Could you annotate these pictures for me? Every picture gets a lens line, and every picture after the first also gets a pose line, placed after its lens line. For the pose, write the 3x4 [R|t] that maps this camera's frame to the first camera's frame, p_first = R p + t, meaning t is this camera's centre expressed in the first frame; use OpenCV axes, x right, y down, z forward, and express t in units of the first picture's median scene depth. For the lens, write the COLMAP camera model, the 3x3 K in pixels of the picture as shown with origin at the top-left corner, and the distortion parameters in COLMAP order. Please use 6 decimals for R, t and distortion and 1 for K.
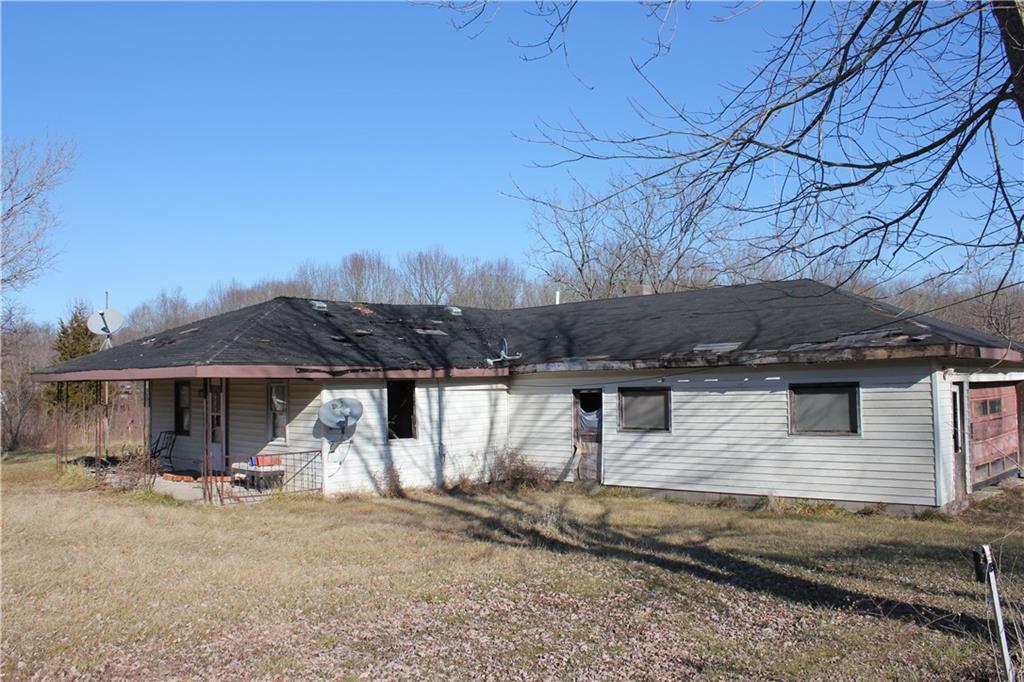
lens RADIAL K [[858.2, 0, 512.0], [0, 858.2, 341.0], [0, 0, 1]] dist [-0.130408, 0.003635]
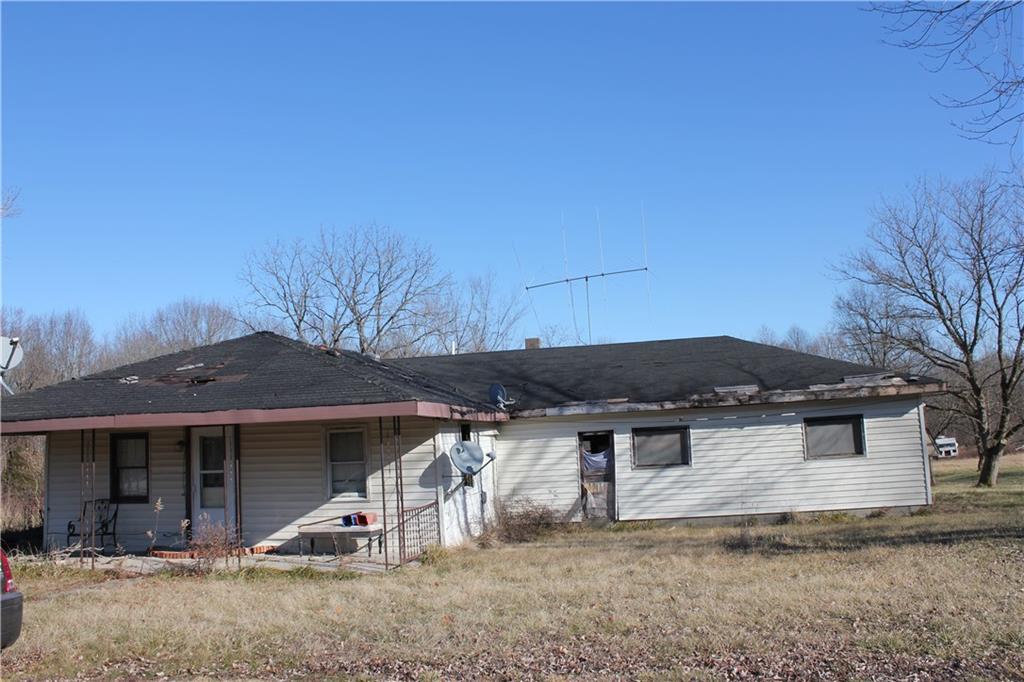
lens RADIAL K [[858.2, 0, 512.0], [0, 858.2, 341.0], [0, 0, 1]] dist [-0.130408, 0.003635]
pose [[0.837866, 0.038676, 0.544505, -0.622441], [0.005446, 0.996845, -0.079186, 0.030463], [-0.545849, 0.069313, 0.835011, 0.182904]]
